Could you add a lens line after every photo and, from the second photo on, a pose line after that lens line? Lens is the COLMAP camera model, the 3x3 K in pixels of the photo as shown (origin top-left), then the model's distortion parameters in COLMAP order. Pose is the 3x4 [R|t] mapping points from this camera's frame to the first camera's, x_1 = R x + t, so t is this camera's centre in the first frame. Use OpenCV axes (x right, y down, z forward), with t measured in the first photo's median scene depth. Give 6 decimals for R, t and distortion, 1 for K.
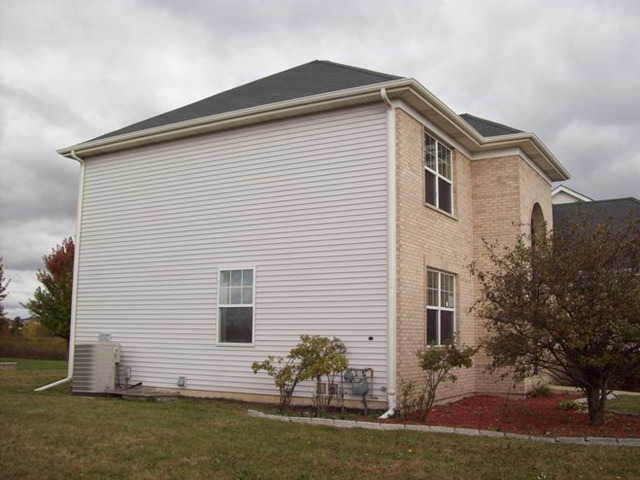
lens RADIAL K [[653.5, 0, 319.3], [0, 653.5, 224.9], [0, 0, 1]] dist [-0.053999, 0.024226]
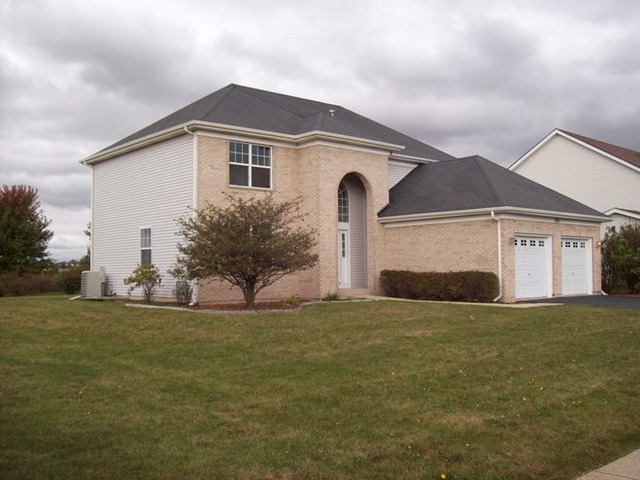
lens RADIAL K [[653.5, 0, 319.3], [0, 653.5, 224.9], [0, 0, 1]] dist [-0.053999, 0.024226]
pose [[0.952055, -0.044707, -0.302644, 0.828872], [0.073509, 0.993712, 0.084453, -0.054461], [0.296965, -0.102651, 0.949355, -0.524135]]
